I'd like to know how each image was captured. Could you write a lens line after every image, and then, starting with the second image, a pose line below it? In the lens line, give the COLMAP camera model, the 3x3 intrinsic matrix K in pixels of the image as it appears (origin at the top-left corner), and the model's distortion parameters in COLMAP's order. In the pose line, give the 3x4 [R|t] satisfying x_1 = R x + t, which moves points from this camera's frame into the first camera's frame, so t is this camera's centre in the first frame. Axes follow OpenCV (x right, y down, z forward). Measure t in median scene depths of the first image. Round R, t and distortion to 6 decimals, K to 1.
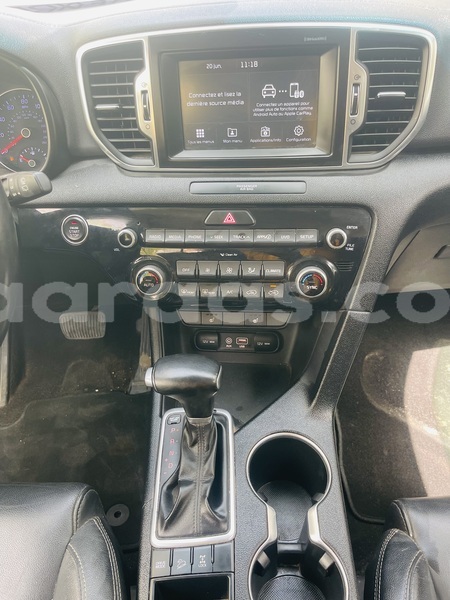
lens RADIAL K [[458.9, 0, 225.0], [0, 458.9, 300.0], [0, 0, 1]] dist [0.059687, -0.086296]
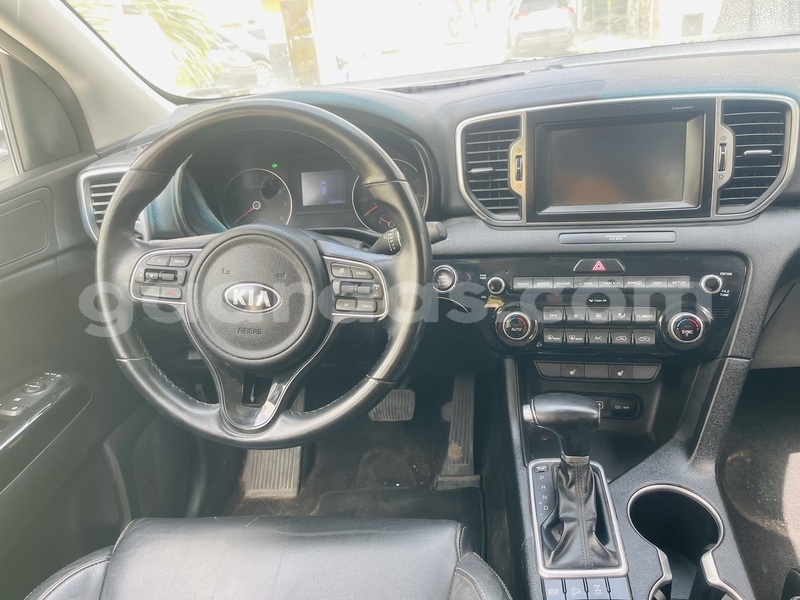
lens RADIAL K [[611.9, 0, 400.0], [0, 611.9, 300.0], [0, 0, 1]] dist [0.059687, -0.086296]
pose [[0.989996, 0.009660, -0.140761, -0.240624], [-0.039429, 0.976848, -0.210272, 0.210387], [0.135471, 0.213718, 0.967456, -0.397531]]
